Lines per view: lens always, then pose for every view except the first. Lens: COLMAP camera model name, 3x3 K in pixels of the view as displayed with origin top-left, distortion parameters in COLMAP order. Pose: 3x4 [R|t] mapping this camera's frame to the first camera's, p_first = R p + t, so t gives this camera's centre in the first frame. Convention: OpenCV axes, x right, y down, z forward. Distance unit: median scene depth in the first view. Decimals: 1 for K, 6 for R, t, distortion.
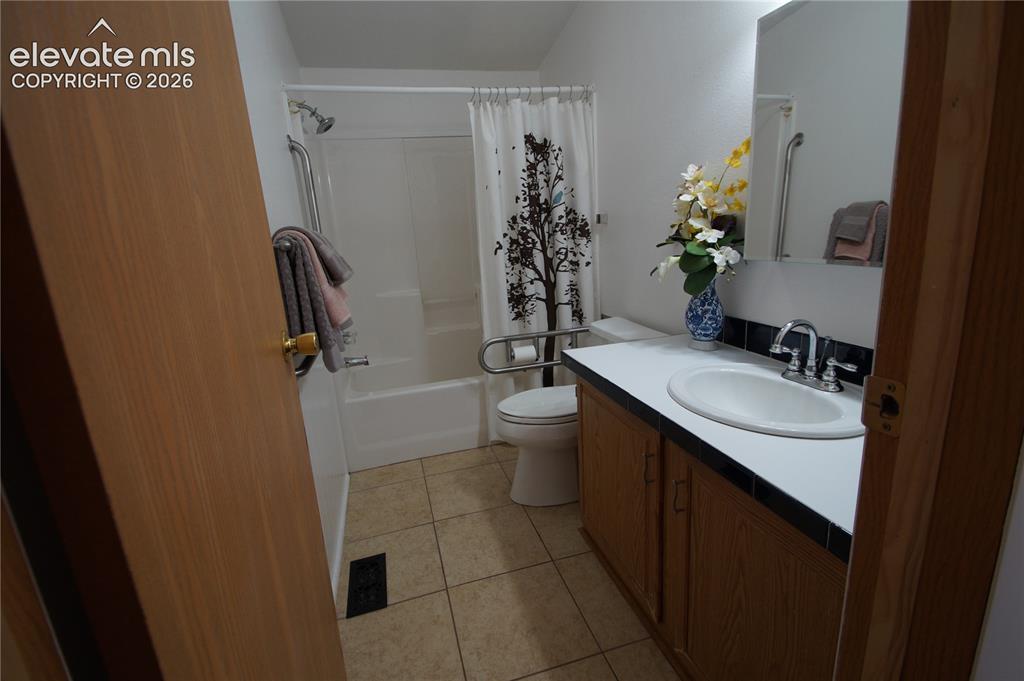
lens RADIAL K [[459.7, 0, 508.3], [0, 459.7, 343.9], [0, 0, 1]] dist [0.003513, -0.011031]
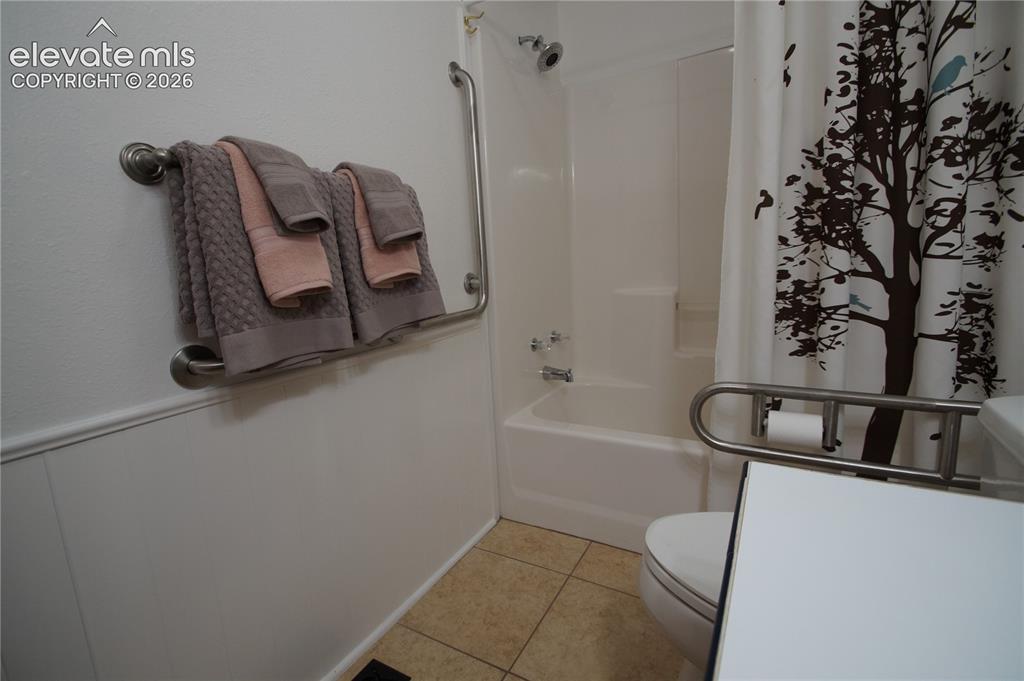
lens RADIAL K [[459.7, 0, 506.4], [0, 459.7, 335.5], [0, 0, 1]] dist [0.003513, -0.011031]
pose [[0.693070, 0.144468, -0.706246, 0.147935], [-0.170254, 0.984801, 0.034371, -0.038494], [0.700477, 0.096419, 0.707132, 0.452071]]
